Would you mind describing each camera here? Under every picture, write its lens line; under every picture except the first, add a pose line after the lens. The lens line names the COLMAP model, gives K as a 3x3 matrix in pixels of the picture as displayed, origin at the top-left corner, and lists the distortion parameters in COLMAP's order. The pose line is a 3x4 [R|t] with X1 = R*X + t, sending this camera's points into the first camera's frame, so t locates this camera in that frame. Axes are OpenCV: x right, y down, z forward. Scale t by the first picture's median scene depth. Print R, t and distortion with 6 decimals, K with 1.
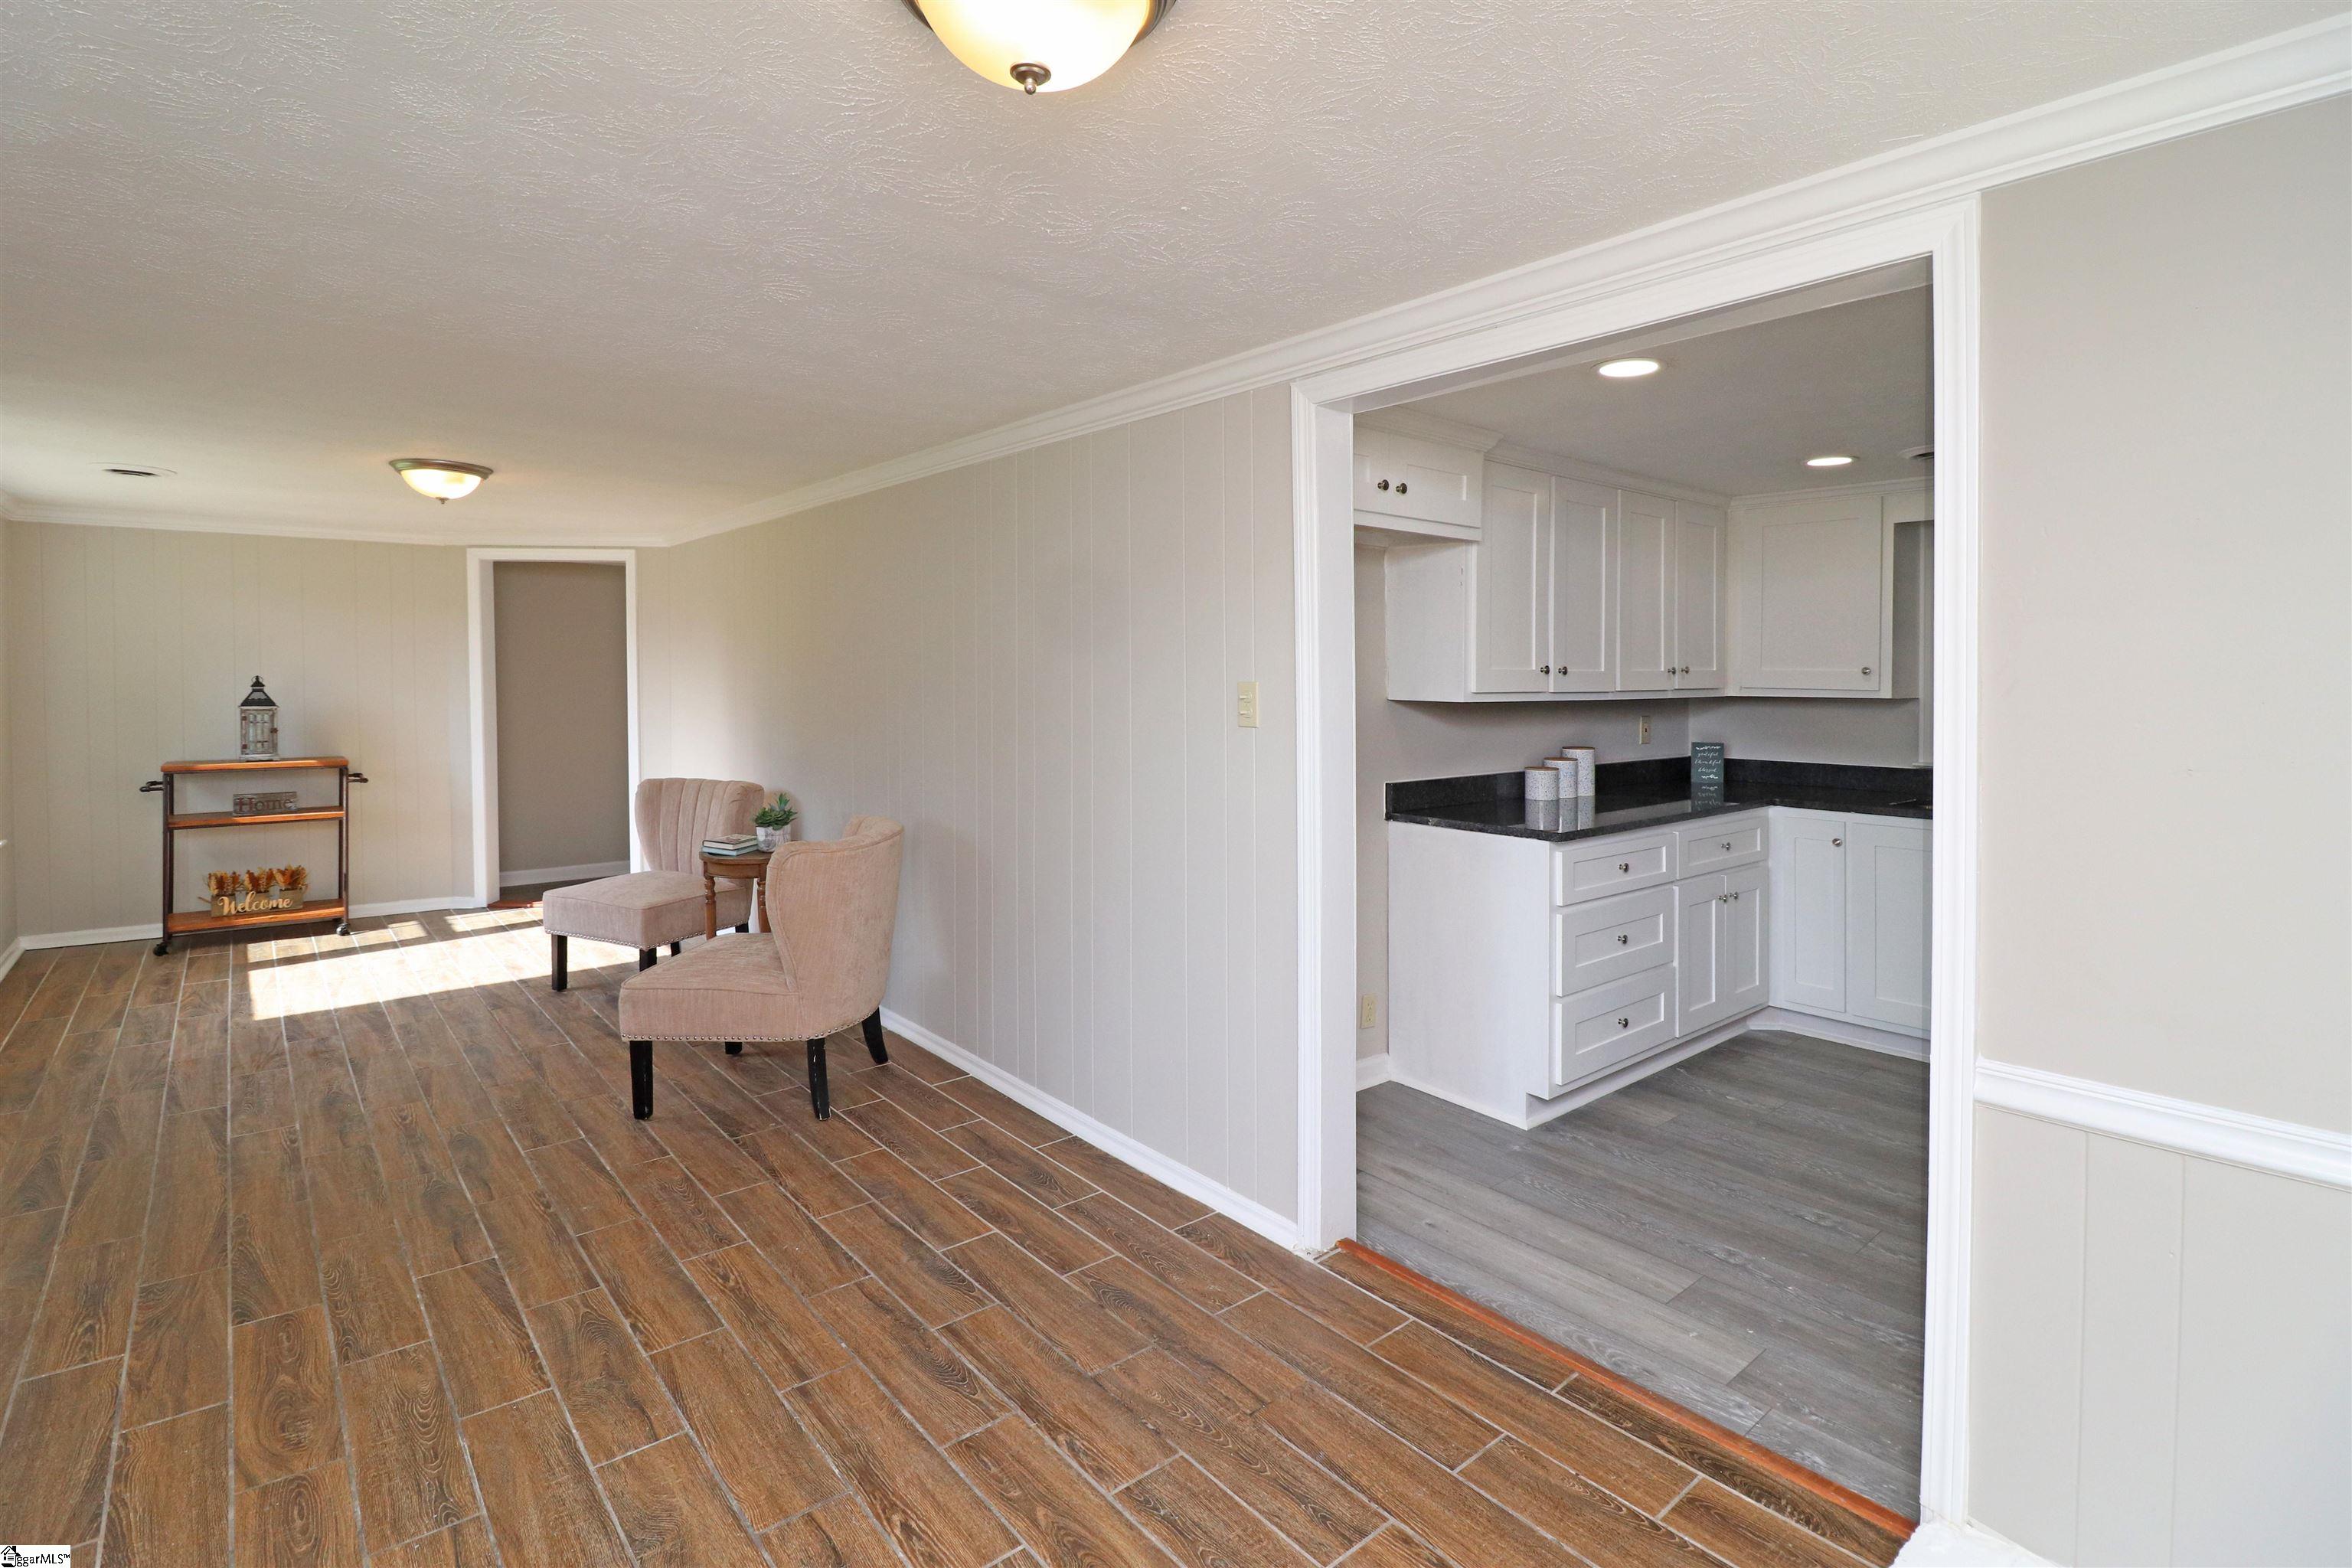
lens RADIAL K [[1128.4, 0, 1184.8], [0, 1128.4, 719.2], [0, 0, 1]] dist [-0.000809, -0.016190]
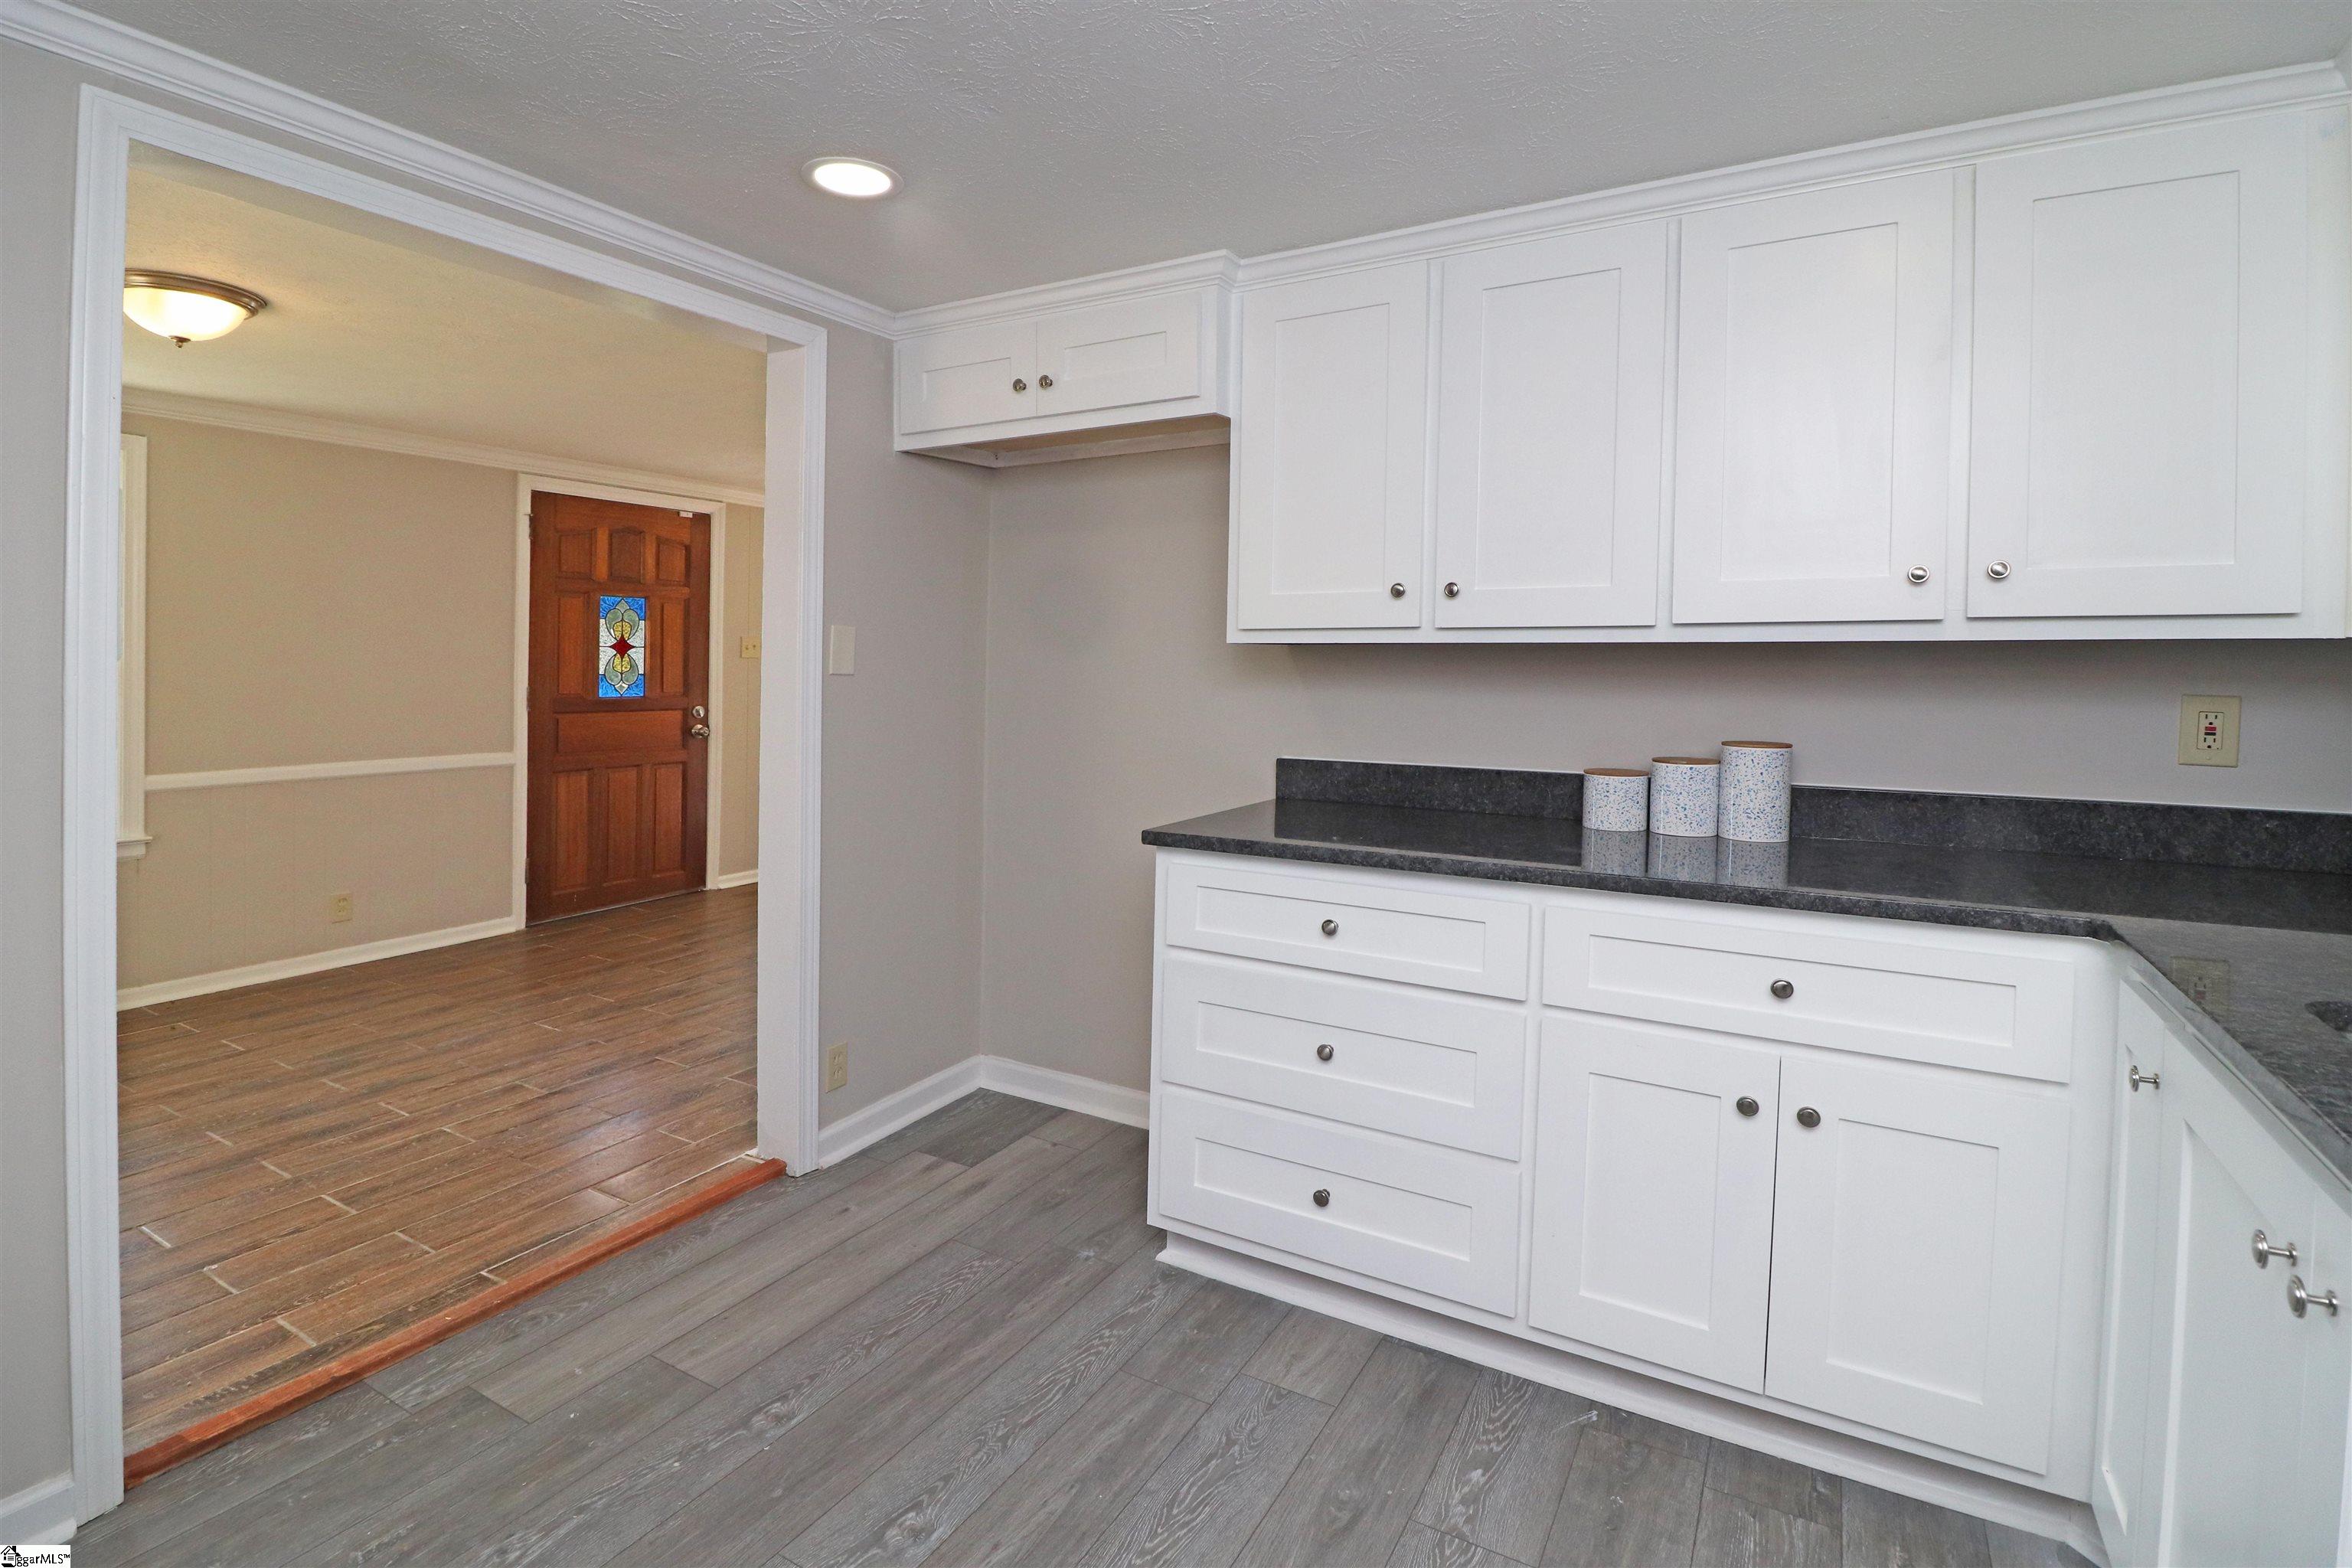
lens RADIAL K [[1107.6, 0, 1177.0], [0, 1107.6, 697.8], [0, 0, 1]] dist [-0.000494, -0.013167]
pose [[0.339352, 0.025895, -0.940303, 1.122403], [-0.040829, 0.999084, 0.012778, 0.015113], [0.939773, 0.034055, 0.340098, 0.926086]]
